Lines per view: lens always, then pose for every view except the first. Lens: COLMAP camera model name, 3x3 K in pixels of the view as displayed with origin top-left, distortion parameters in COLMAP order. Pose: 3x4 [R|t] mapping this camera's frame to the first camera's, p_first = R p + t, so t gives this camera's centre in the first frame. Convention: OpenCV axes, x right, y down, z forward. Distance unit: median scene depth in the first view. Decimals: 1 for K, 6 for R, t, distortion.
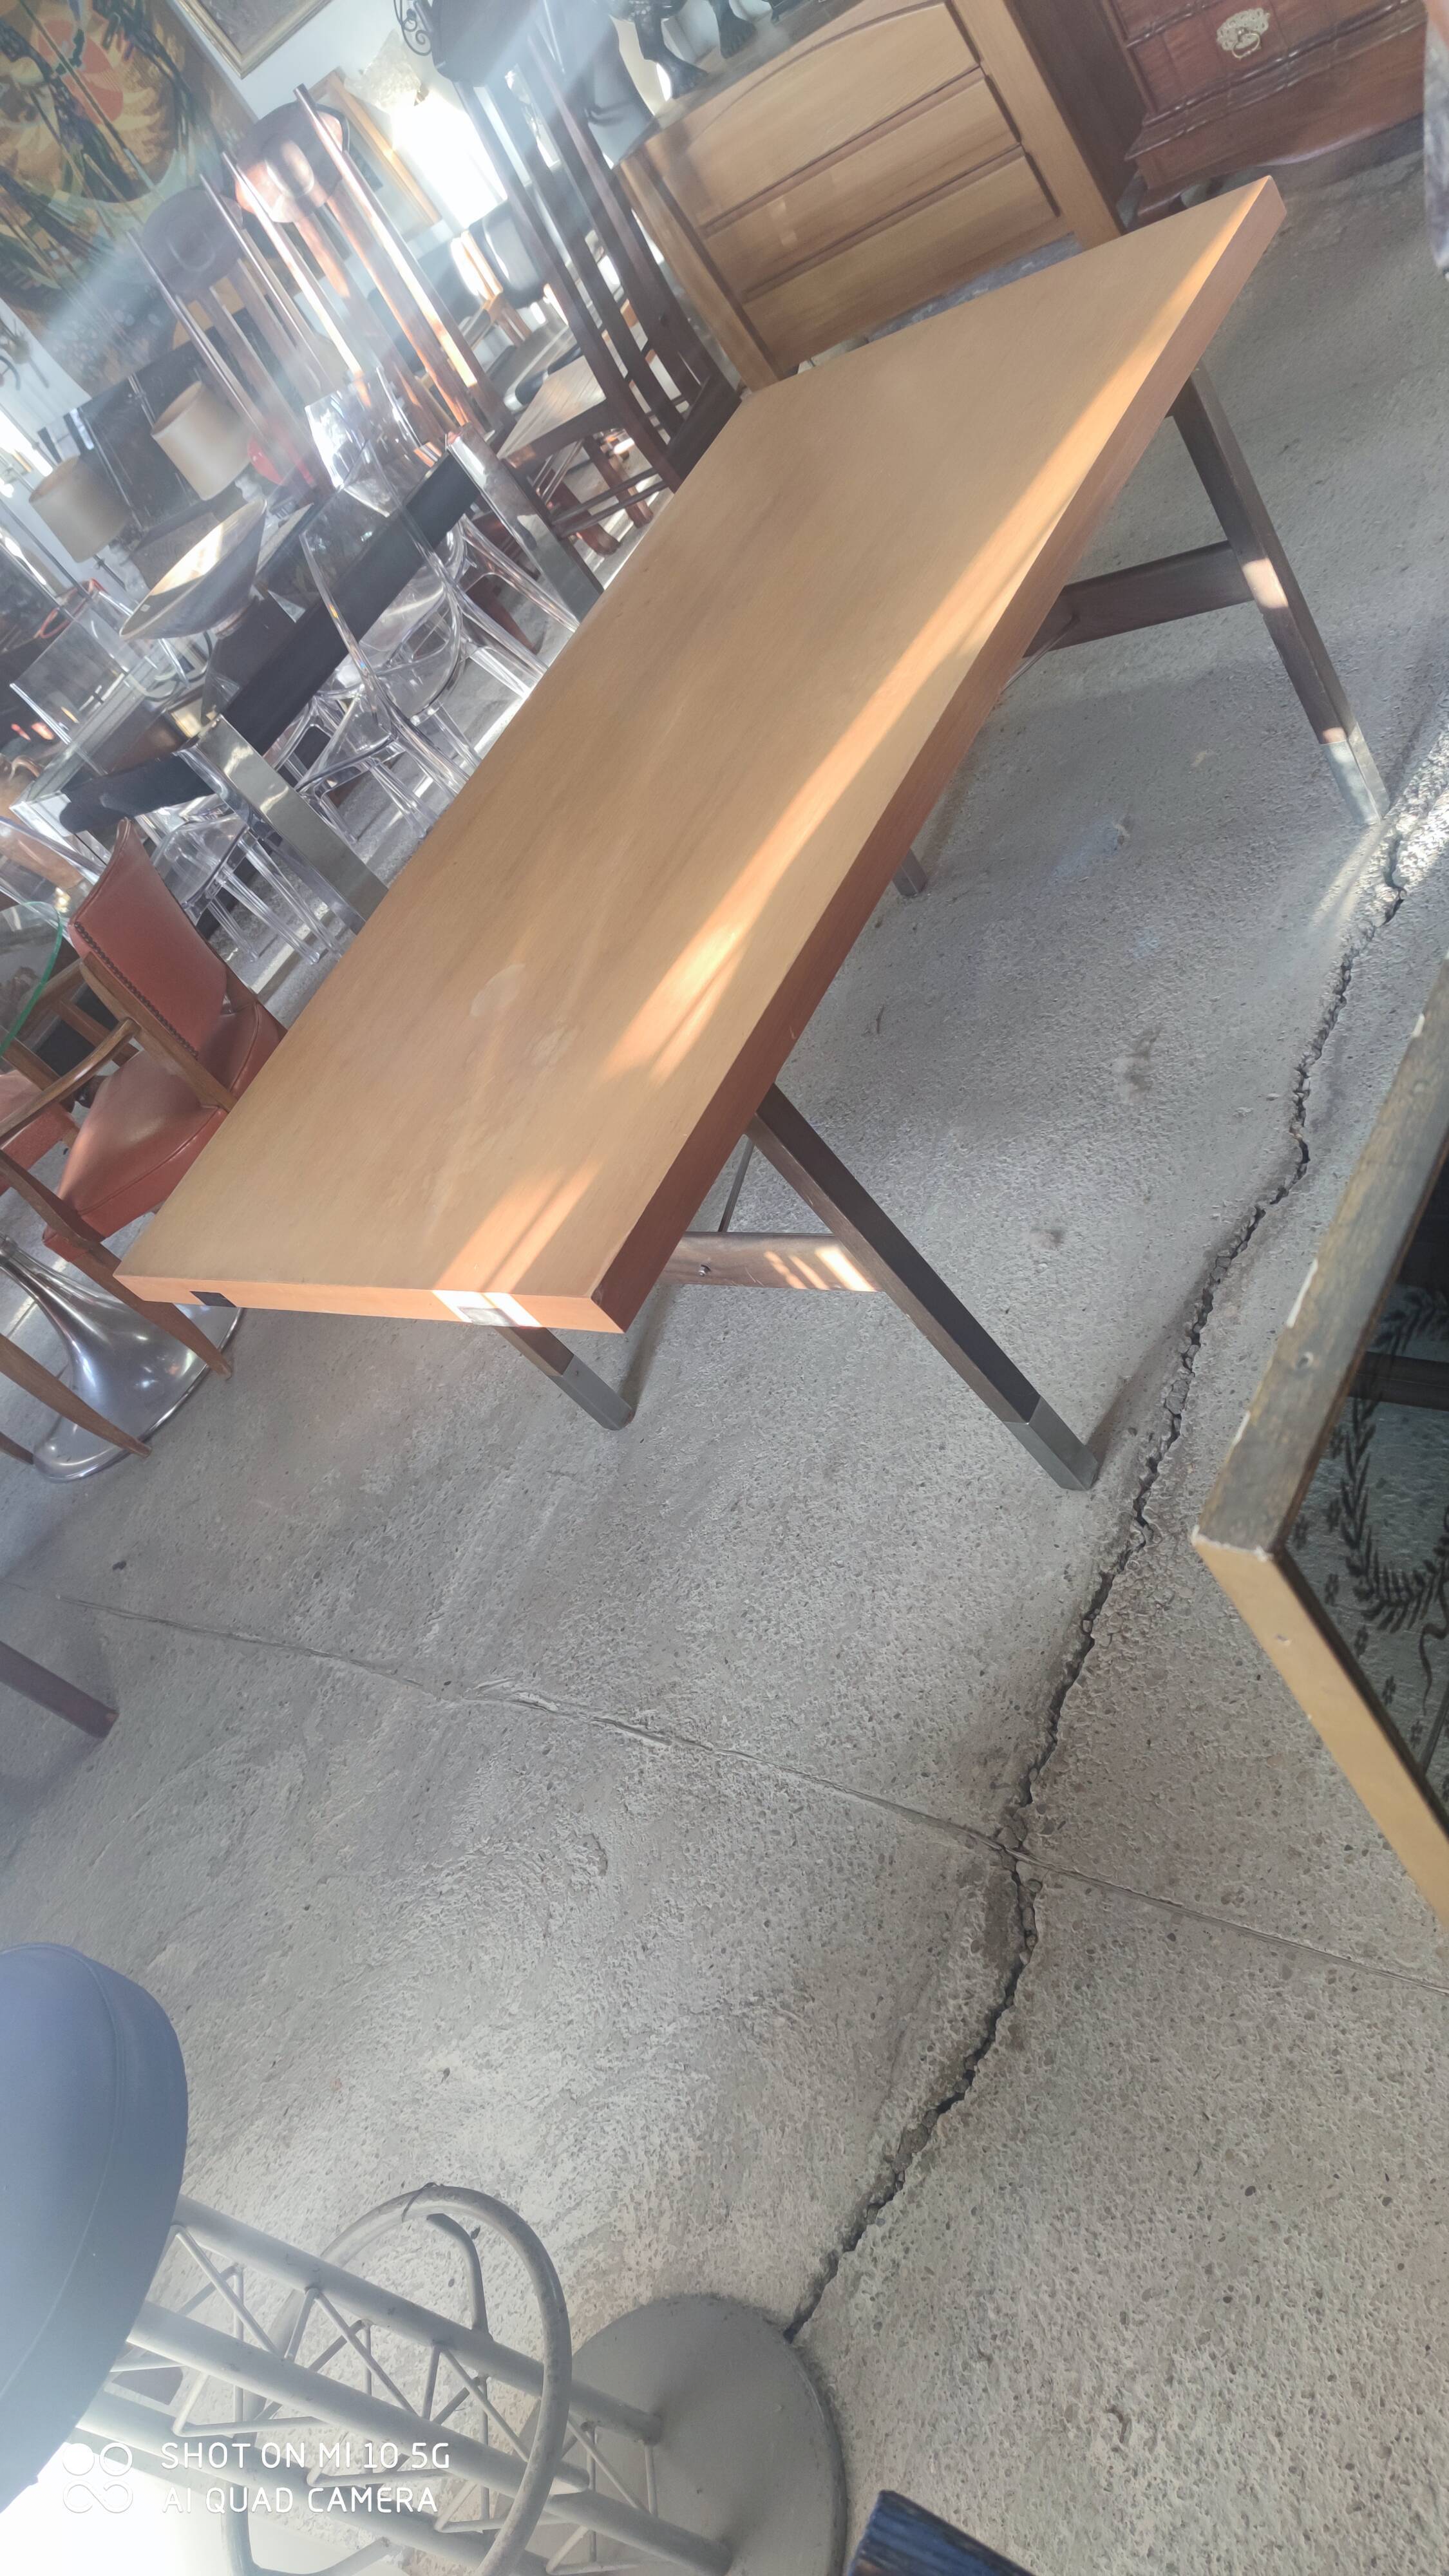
lens RADIAL K [[1886.0, 0, 719.6], [0, 1886.0, 1292.5], [0, 0, 1]] dist [0.079373, -0.069232]
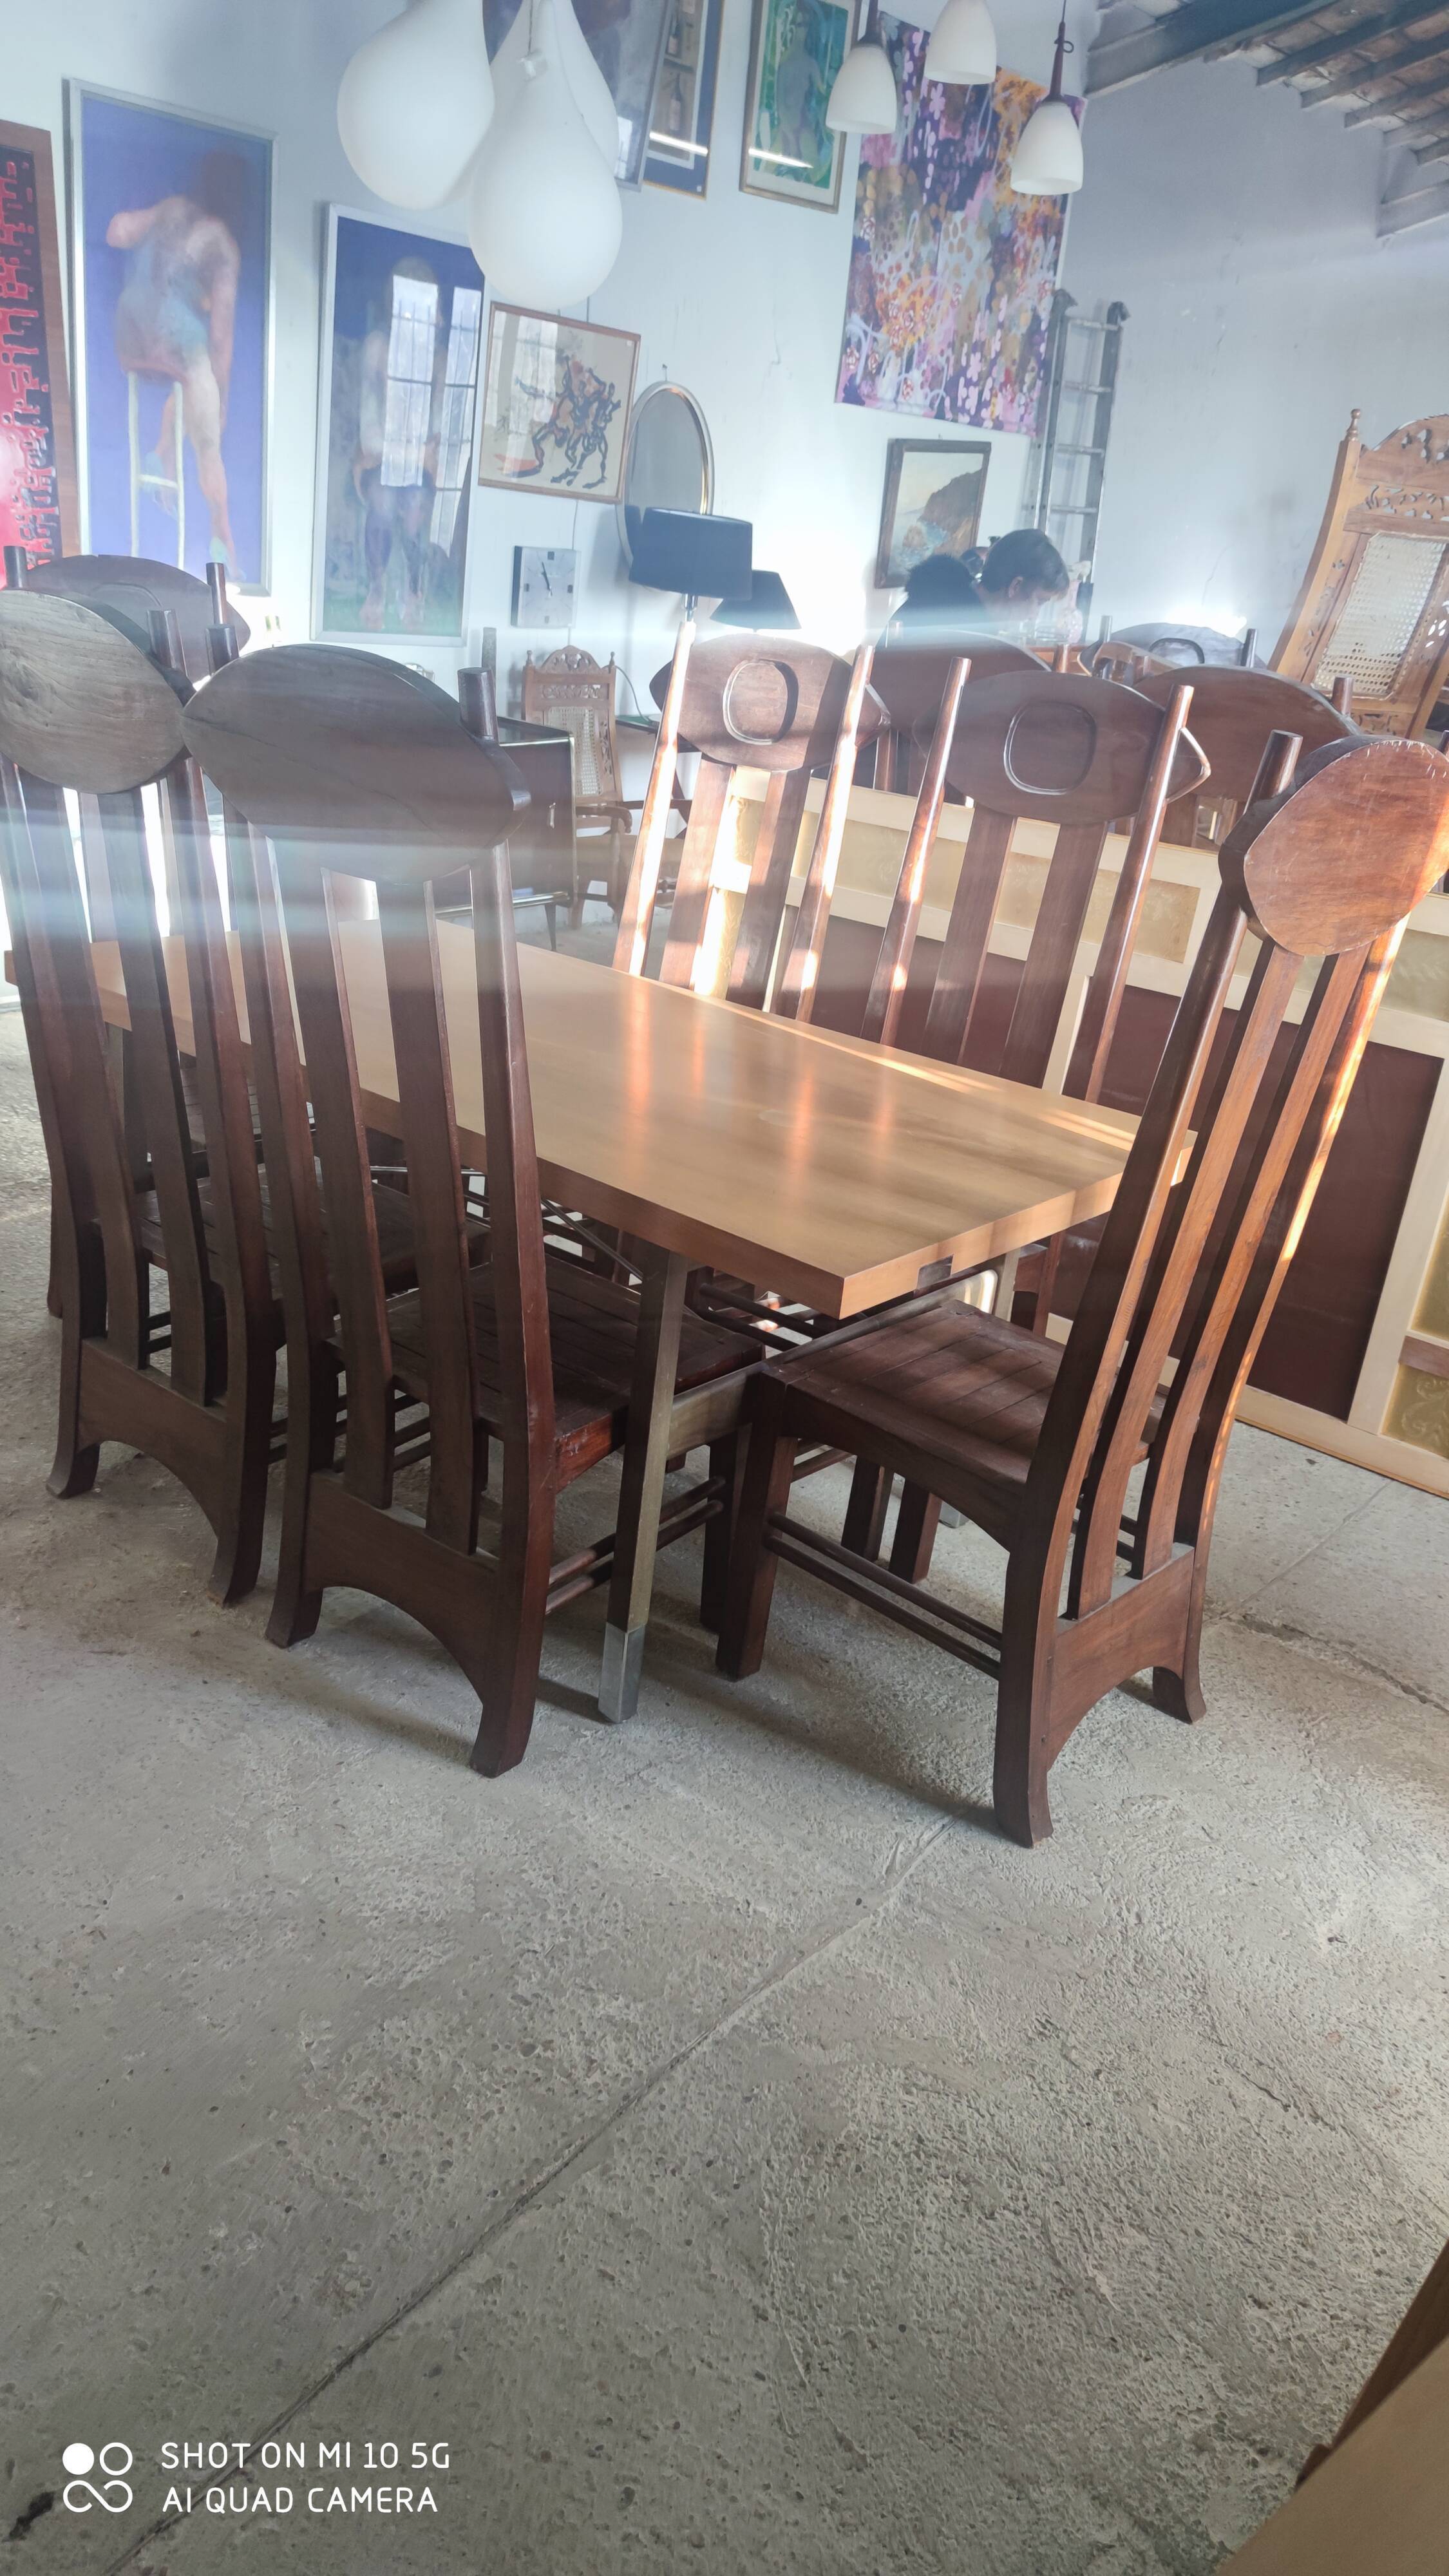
lens RADIAL K [[1886.0, 0, 723.1], [0, 1886.0, 1277.3], [0, 0, 1]] dist [0.079373, -0.069232]
pose [[0.049836, 0.225833, 0.972890, -1.266674], [0.564324, 0.797337, -0.213990, 0.158746], [-0.824048, 0.559690, -0.087707, 1.175381]]
